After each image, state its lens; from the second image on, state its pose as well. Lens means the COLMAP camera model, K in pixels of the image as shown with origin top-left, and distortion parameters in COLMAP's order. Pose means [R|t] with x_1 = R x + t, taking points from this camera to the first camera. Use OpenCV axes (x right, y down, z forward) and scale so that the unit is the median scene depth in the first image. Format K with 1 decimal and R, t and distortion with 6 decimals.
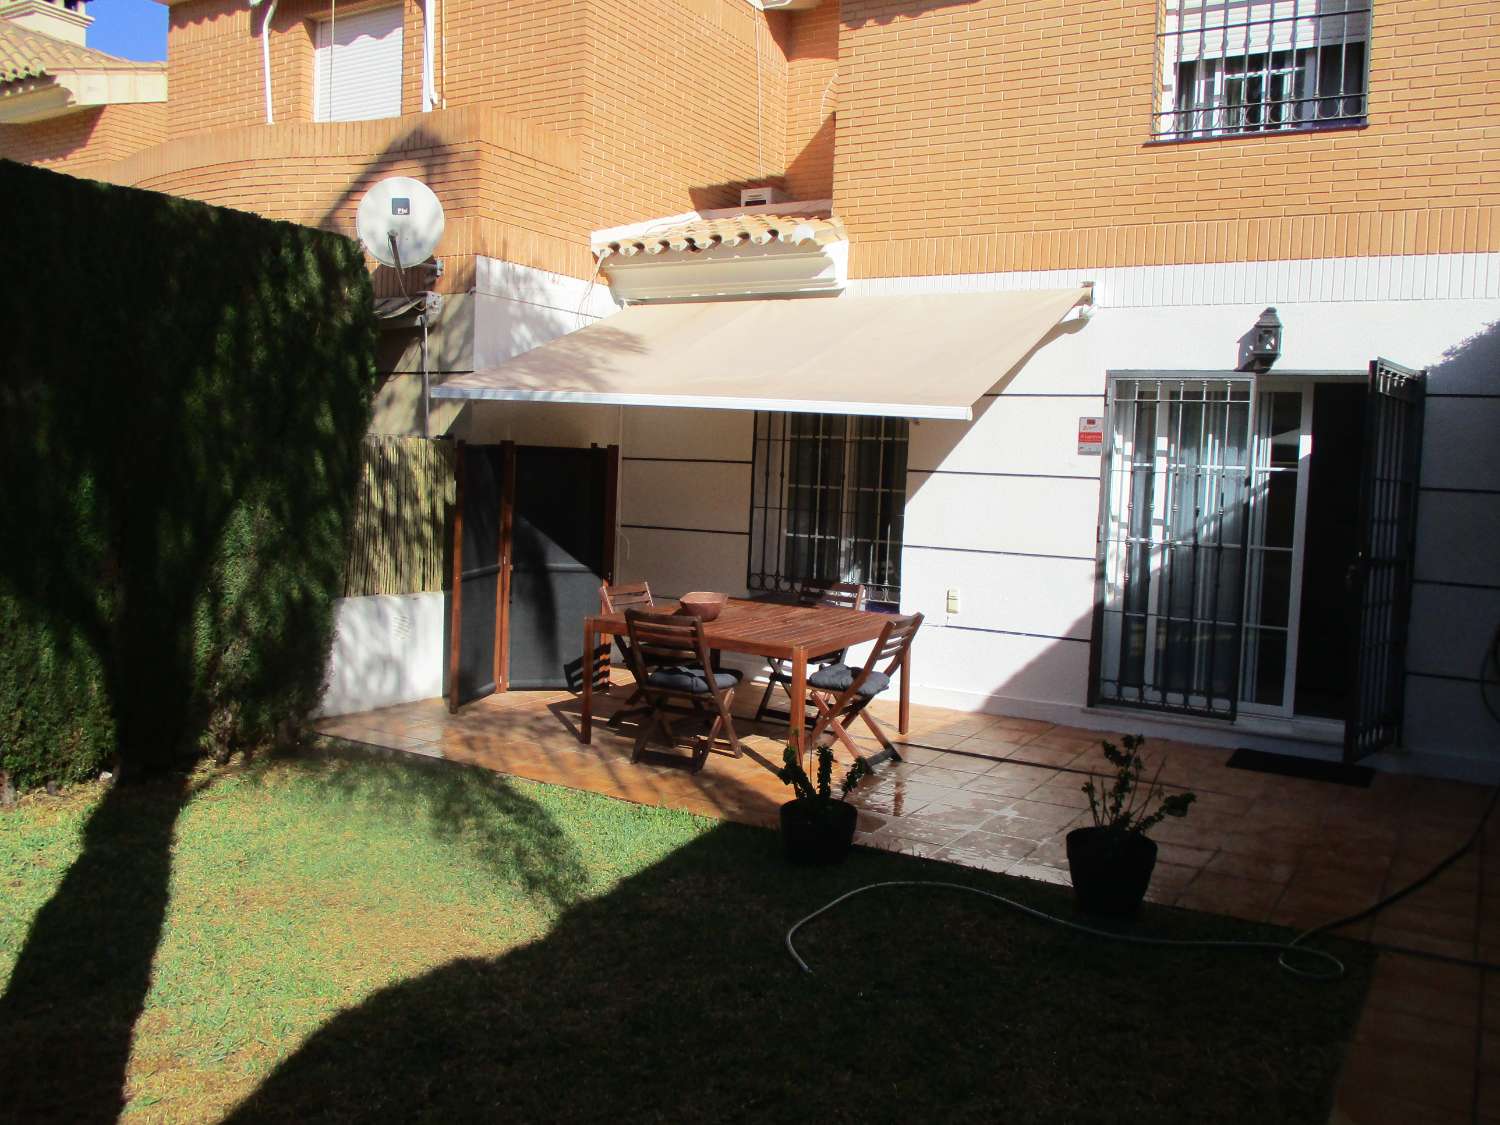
lens RADIAL K [[1278.0, 0, 748.5], [0, 1278.0, 529.1], [0, 0, 1]] dist [0.003469, 0.005821]
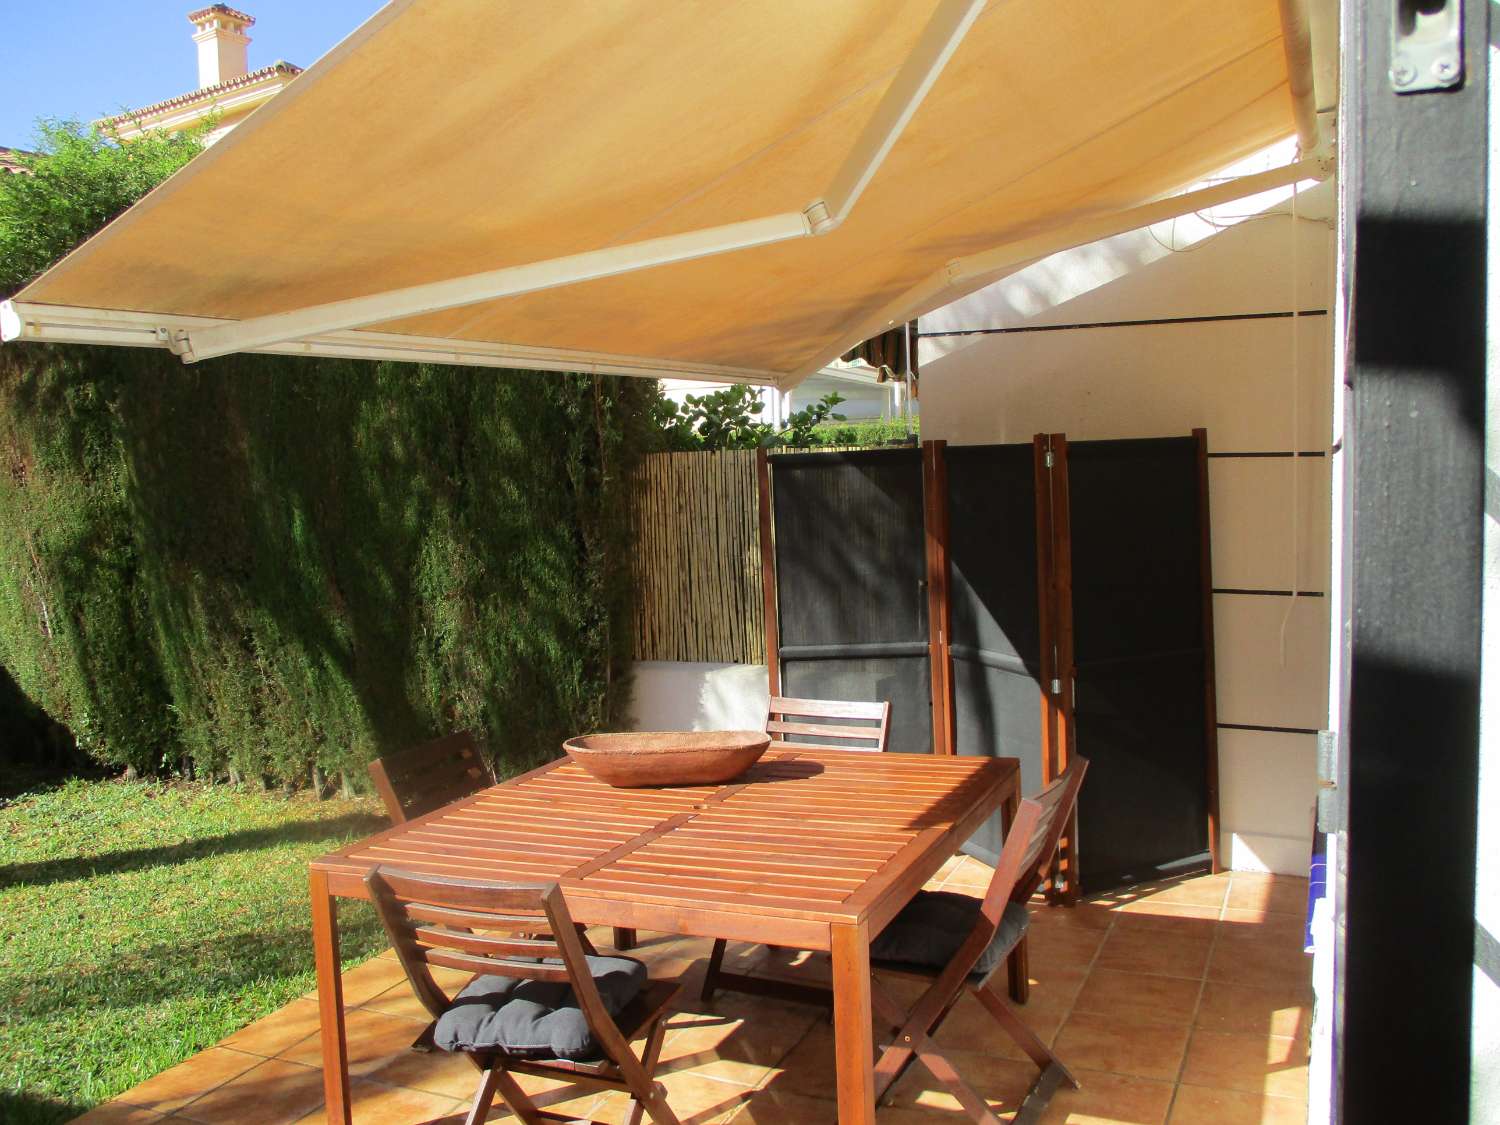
lens RADIAL K [[1278.0, 0, 748.5], [0, 1278.0, 529.1], [0, 0, 1]] dist [0.003469, 0.005821]
pose [[0.097986, 0.021053, -0.994965, 0.548182], [-0.014846, 0.999696, 0.019691, -0.050118], [0.995077, 0.012842, 0.098269, 1.144512]]
